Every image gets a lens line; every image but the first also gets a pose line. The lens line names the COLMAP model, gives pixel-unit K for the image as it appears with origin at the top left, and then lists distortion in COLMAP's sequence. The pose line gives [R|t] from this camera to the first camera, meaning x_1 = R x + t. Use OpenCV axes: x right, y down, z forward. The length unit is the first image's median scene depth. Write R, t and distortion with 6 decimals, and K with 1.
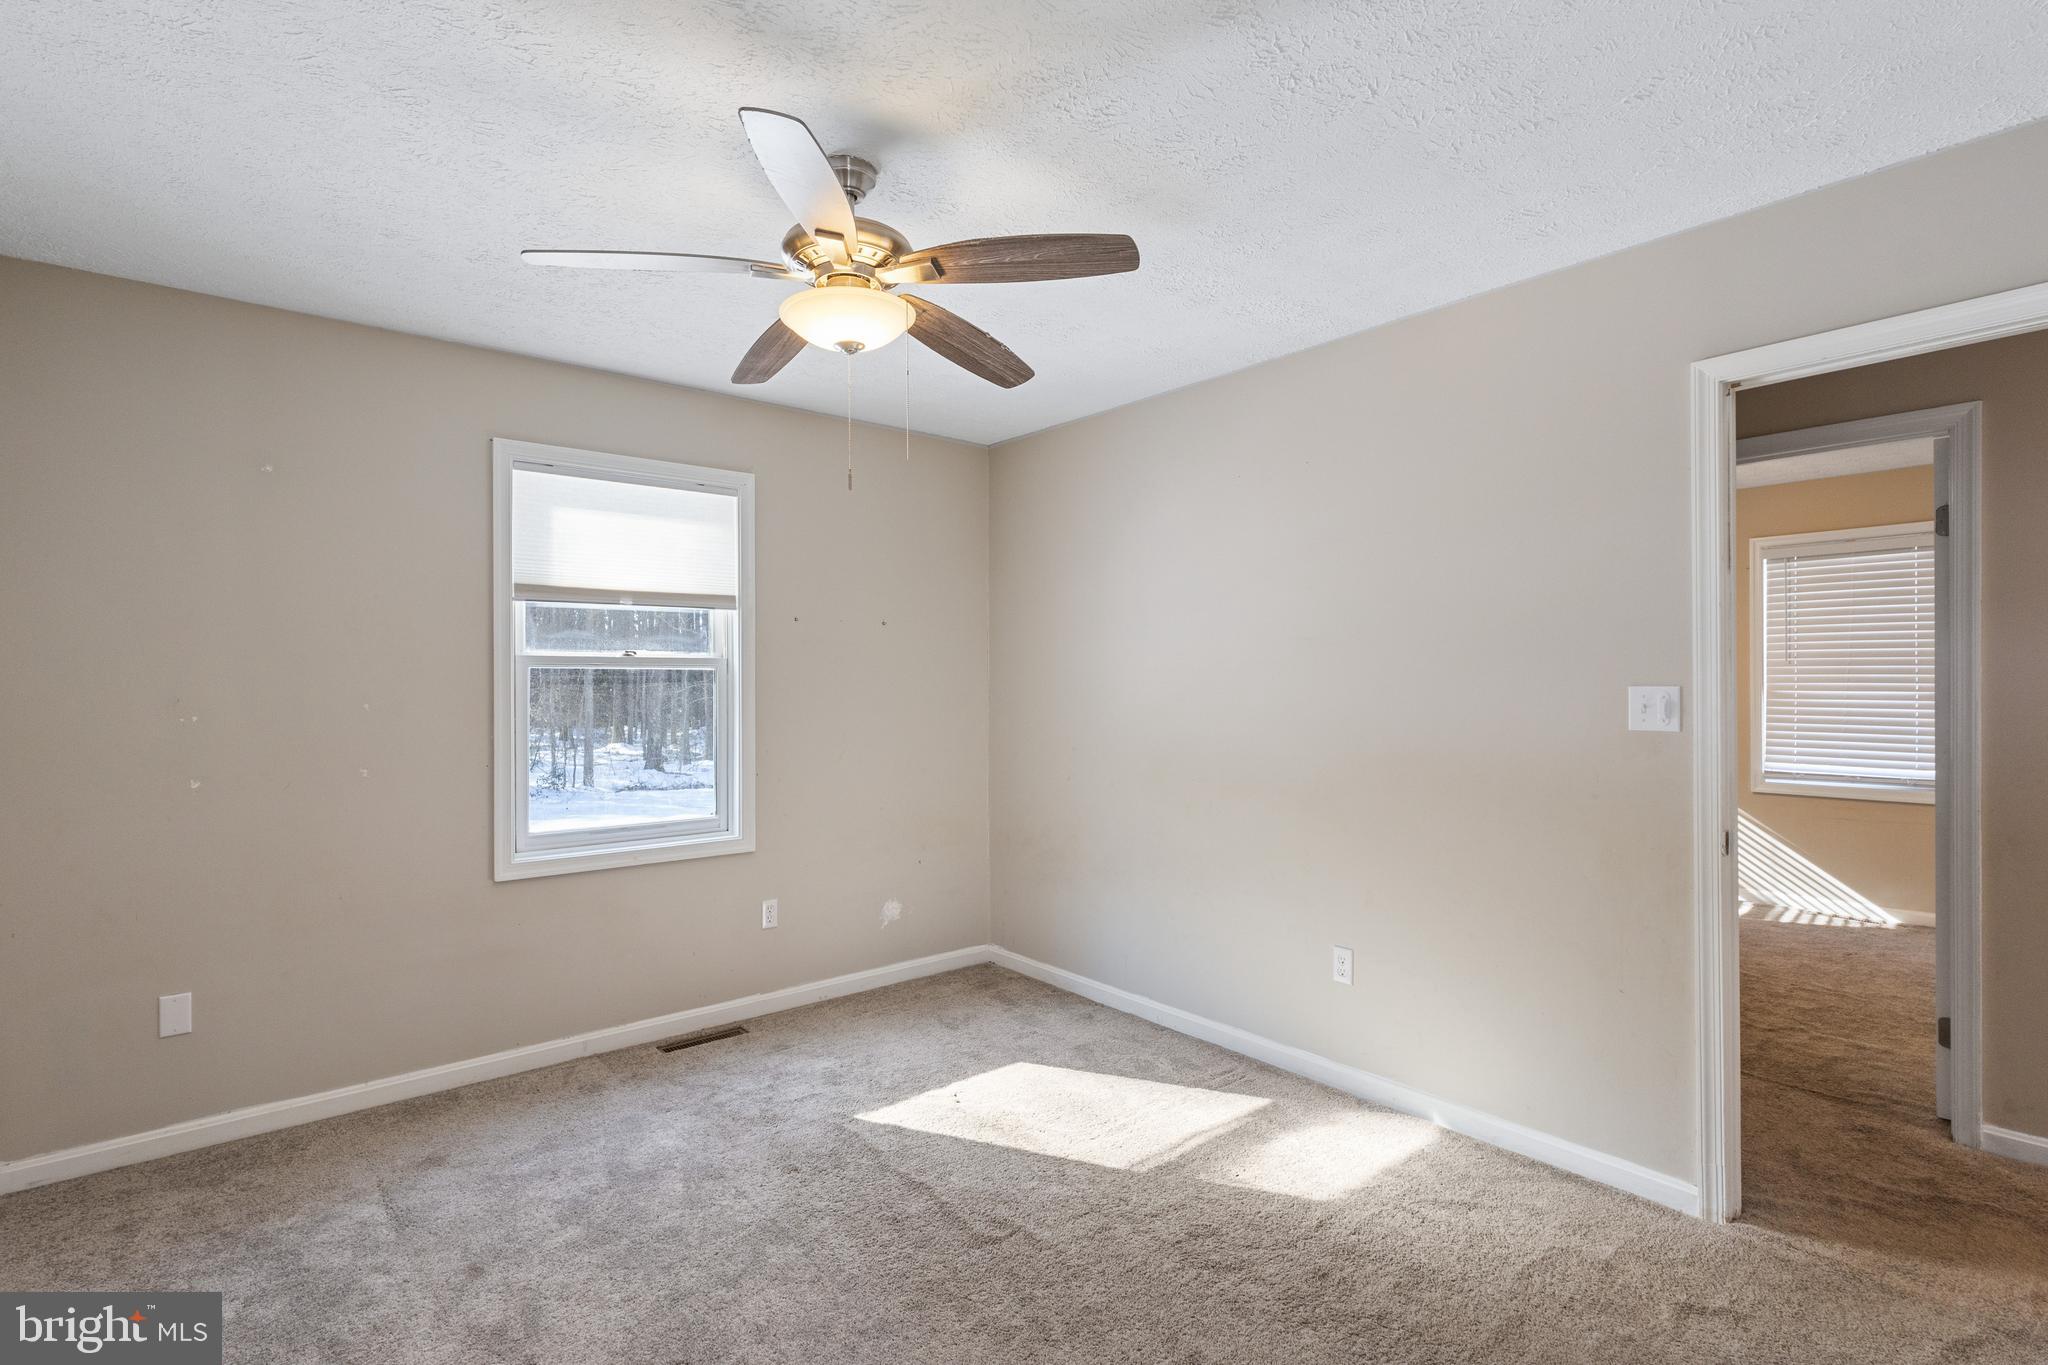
lens RADIAL K [[973.3, 0, 1024.0], [0, 973.3, 682.5], [0, 0, 1]] dist [0.001423, 0.000326]
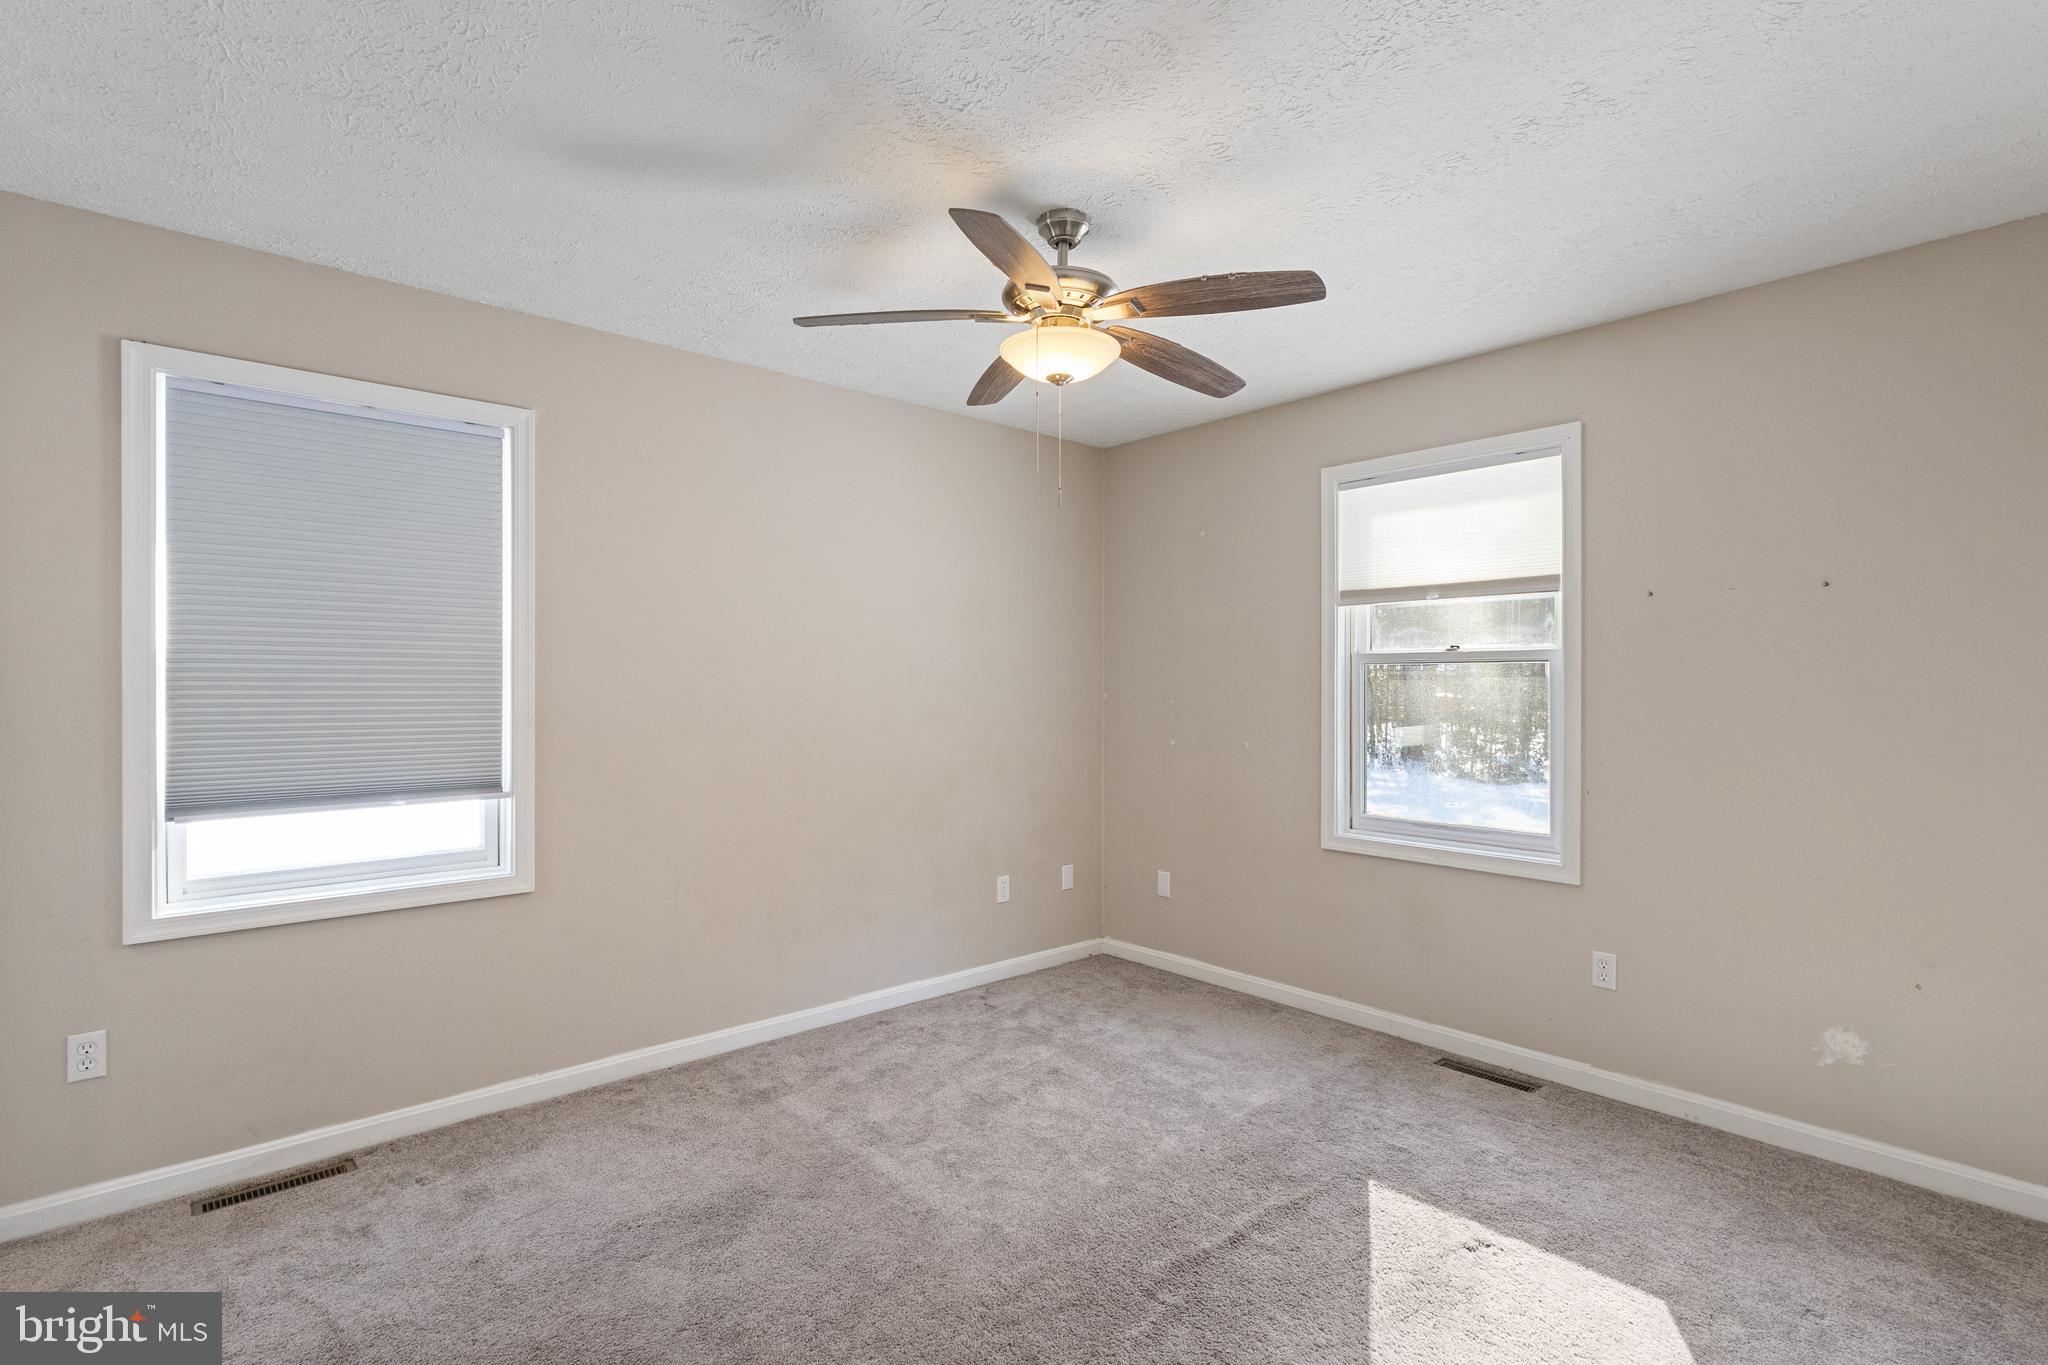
lens RADIAL K [[975.1, 0, 1048.2], [0, 975.1, 684.4], [0, 0, 1]] dist [0.009292, 0.000521]
pose [[0.048067, 0.002933, -0.998840, 0.606265], [-0.003319, 0.999991, 0.002777, 0.005759], [0.998839, 0.003182, 0.048076, 0.605173]]
